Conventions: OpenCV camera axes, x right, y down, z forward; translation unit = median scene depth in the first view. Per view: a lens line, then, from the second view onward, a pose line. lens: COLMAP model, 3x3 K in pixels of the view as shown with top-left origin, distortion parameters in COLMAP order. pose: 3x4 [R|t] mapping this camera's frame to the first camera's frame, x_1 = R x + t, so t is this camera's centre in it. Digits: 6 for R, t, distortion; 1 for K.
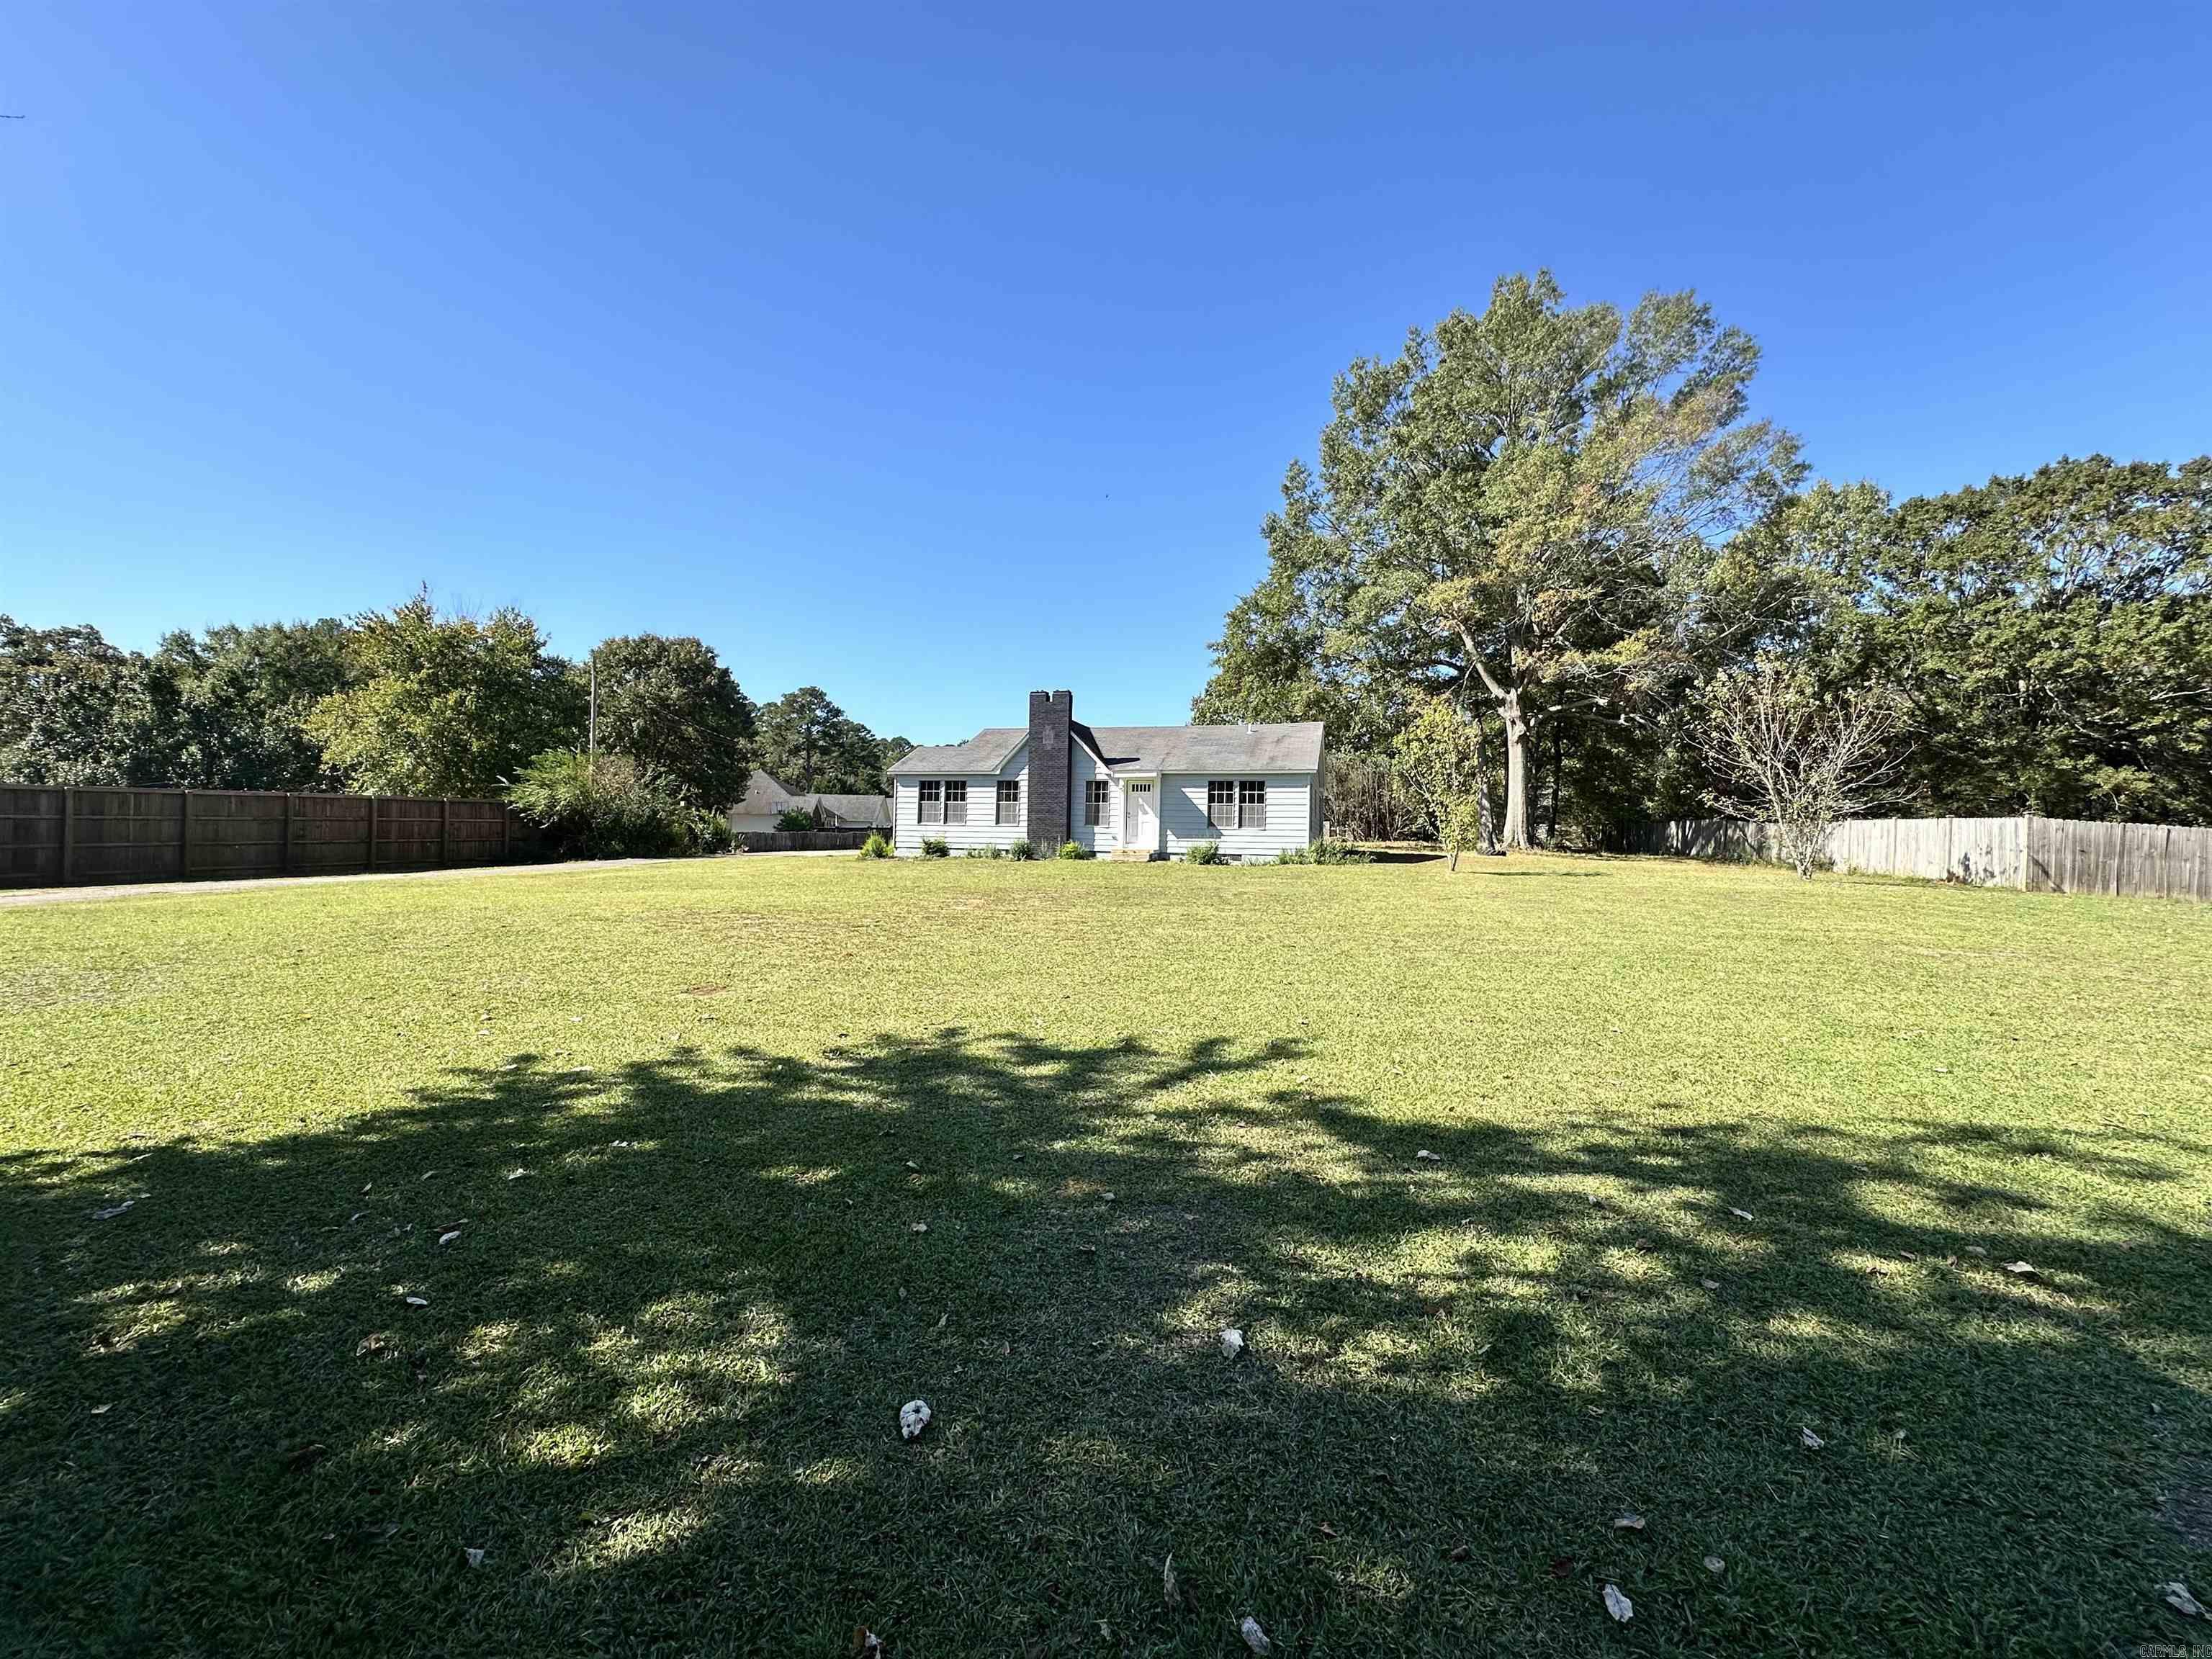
lens RADIAL K [[887.0, 0, 1106.6], [0, 887.0, 825.9], [0, 0, 1]] dist [-0.003265, 0.000608]
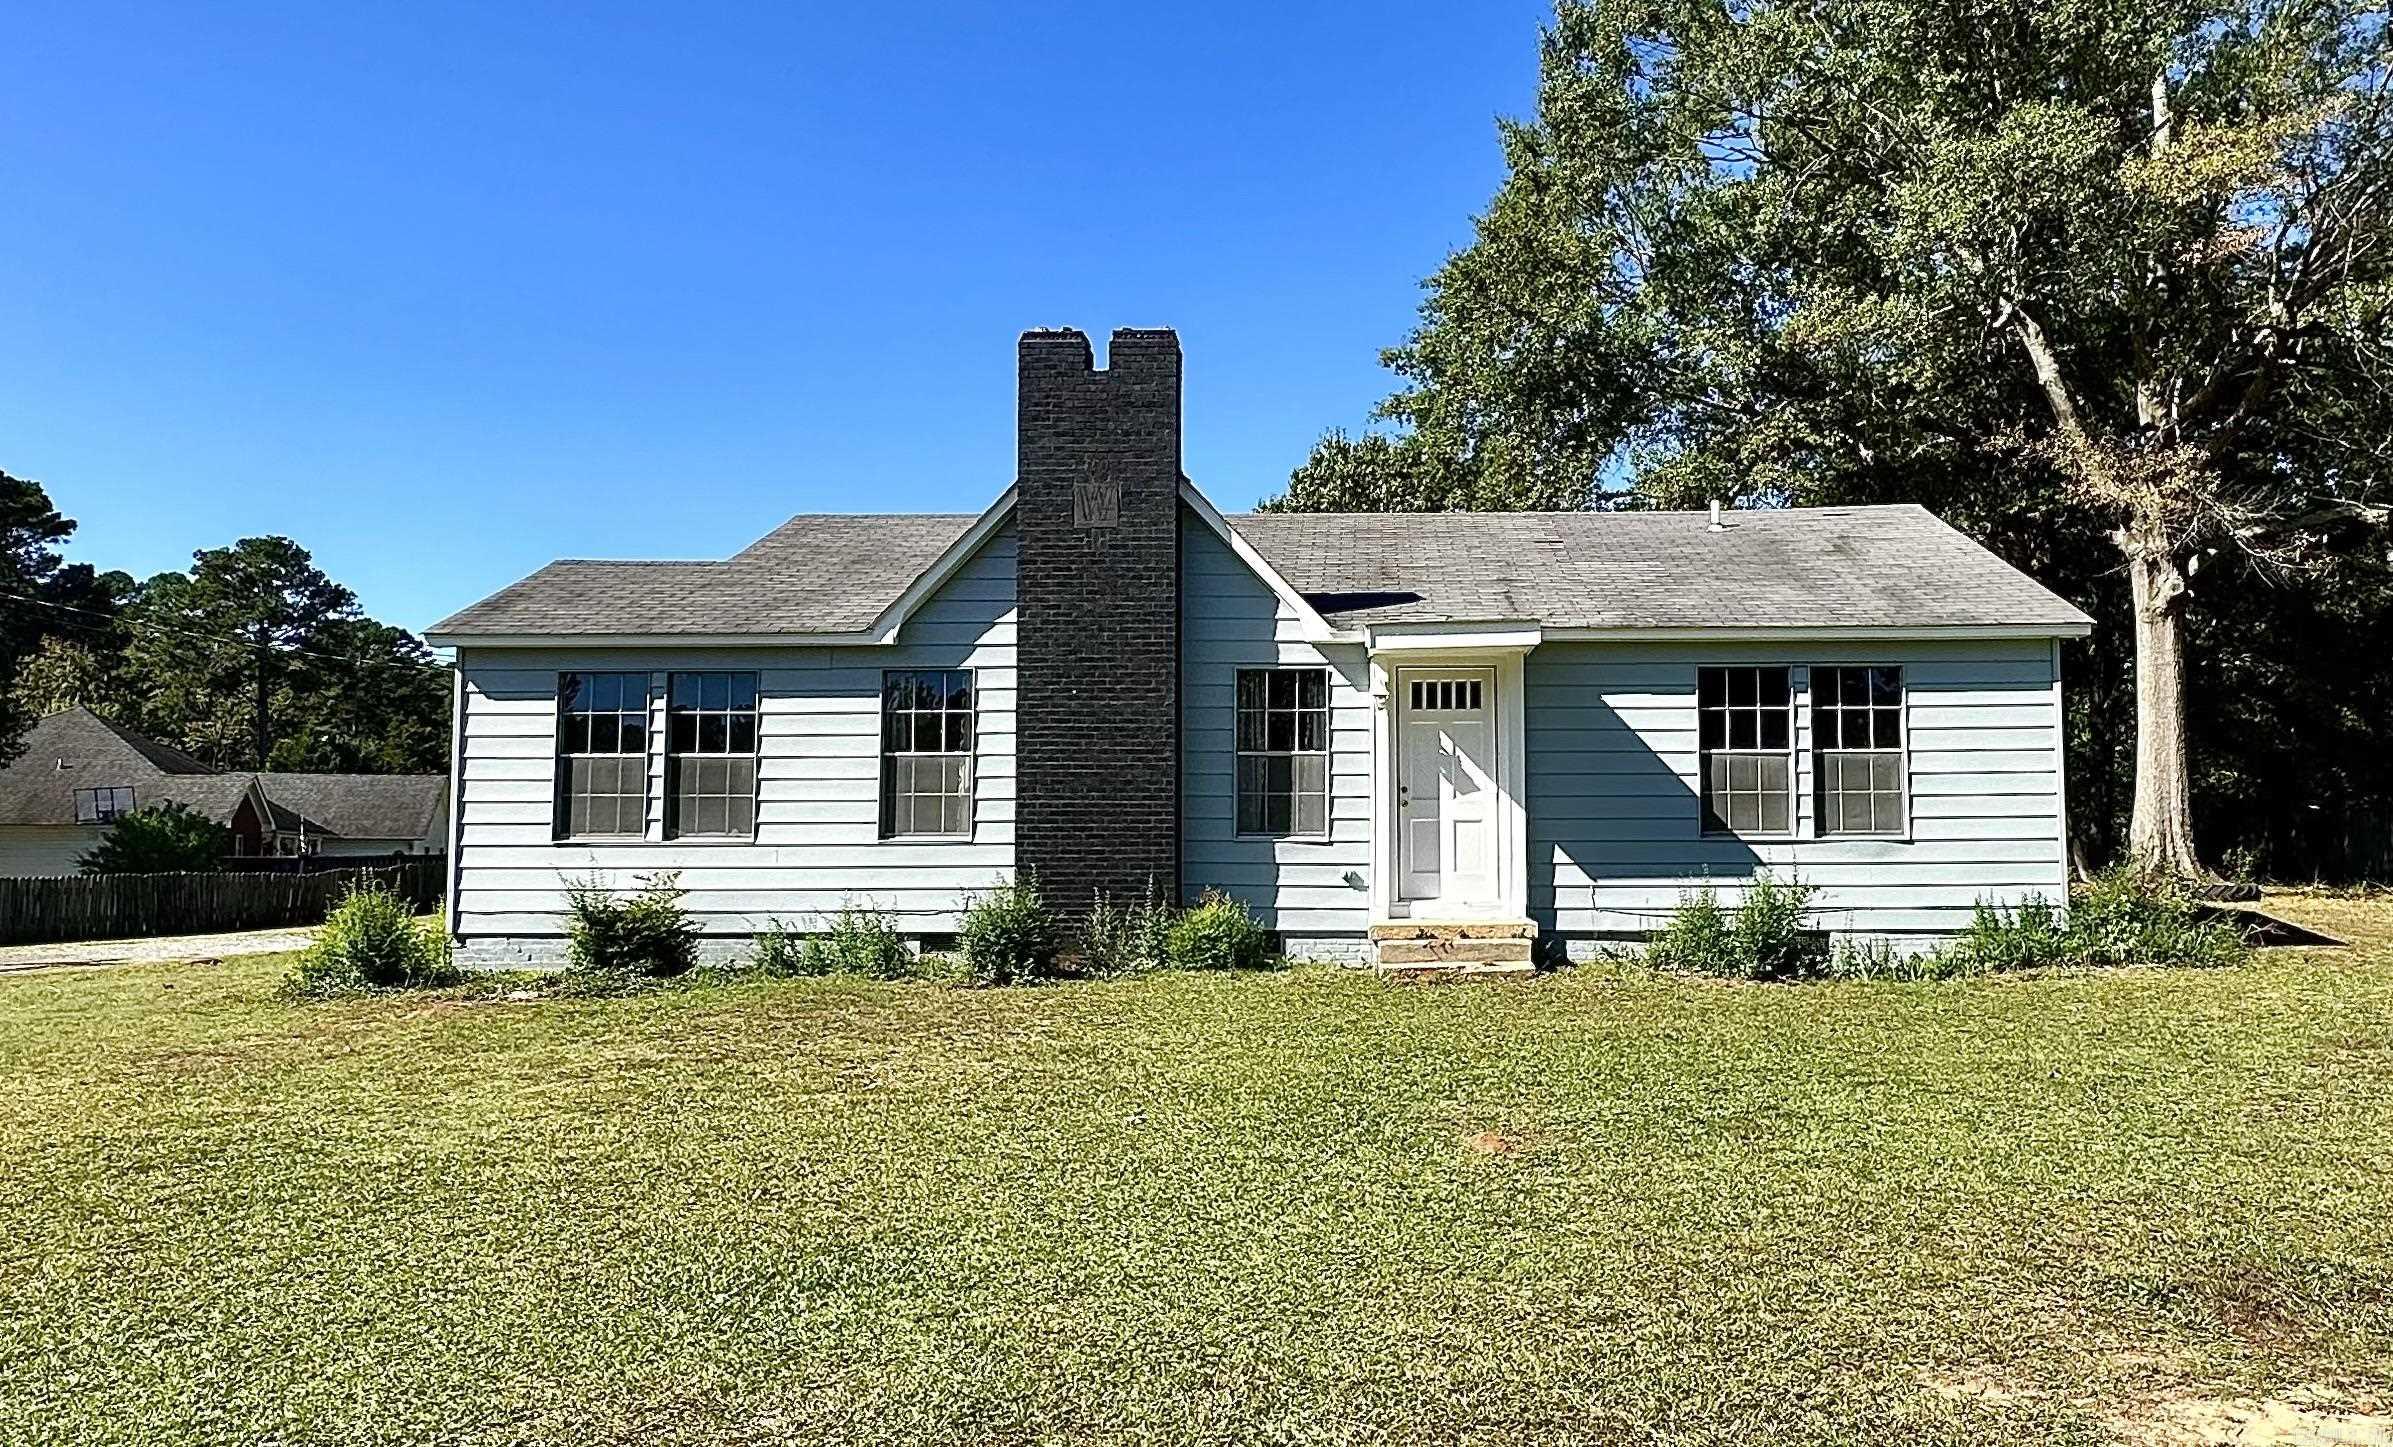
lens RADIAL K [[1362.7, 0, 1195.9], [0, 1362.7, 776.3], [0, 0, 1]] dist [-0.002652, -0.000118]
pose [[0.969411, -0.004585, 0.245400, -0.135247], [0.016082, 0.998864, -0.044867, -0.000403], [-0.244915, 0.047441, 0.968383, 0.597764]]
